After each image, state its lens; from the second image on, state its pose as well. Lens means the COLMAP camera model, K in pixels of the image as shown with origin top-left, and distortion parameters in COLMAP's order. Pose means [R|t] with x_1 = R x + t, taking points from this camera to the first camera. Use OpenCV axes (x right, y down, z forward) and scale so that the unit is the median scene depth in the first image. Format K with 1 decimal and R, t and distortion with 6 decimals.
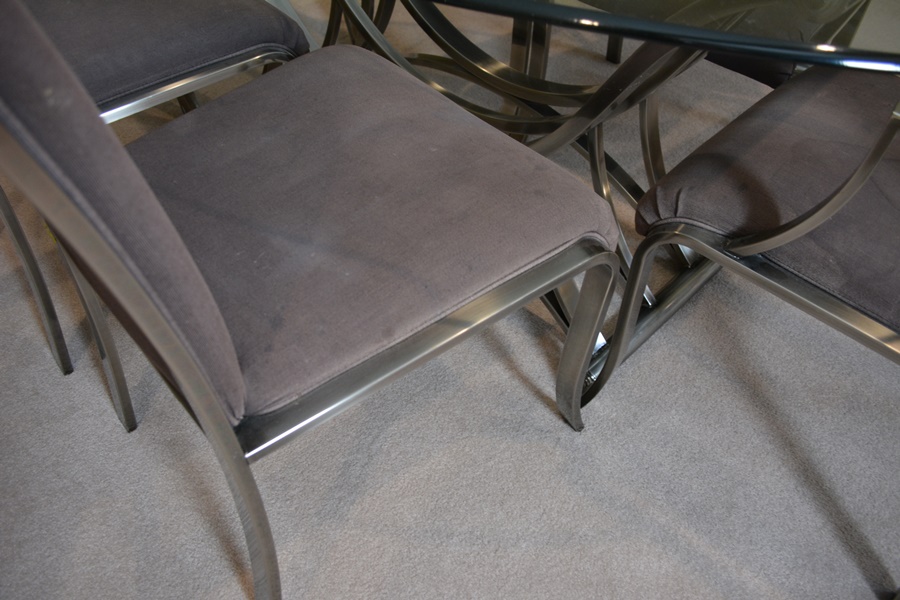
lens RADIAL K [[705.8, 0, 447.0], [0, 705.8, 299.4], [0, 0, 1]] dist [-0.085626, 0.007068]
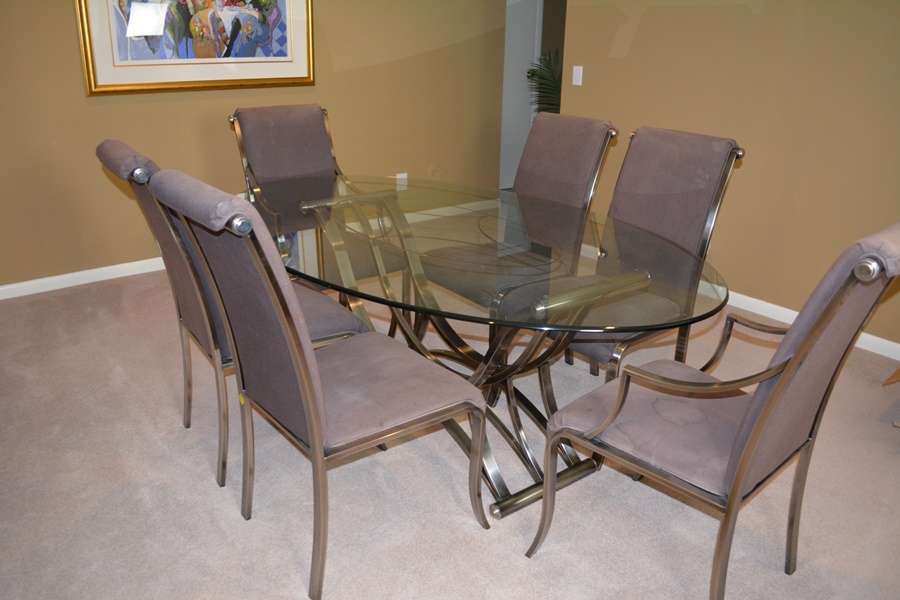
lens RADIAL K [[705.8, 0, 447.0], [0, 705.8, 299.4], [0, 0, 1]] dist [-0.085626, 0.007068]
pose [[0.998490, 0.015058, -0.052827, 0.262147], [-0.036572, 0.899808, -0.434751, 0.679100], [0.040988, 0.436026, 0.899000, -1.386579]]
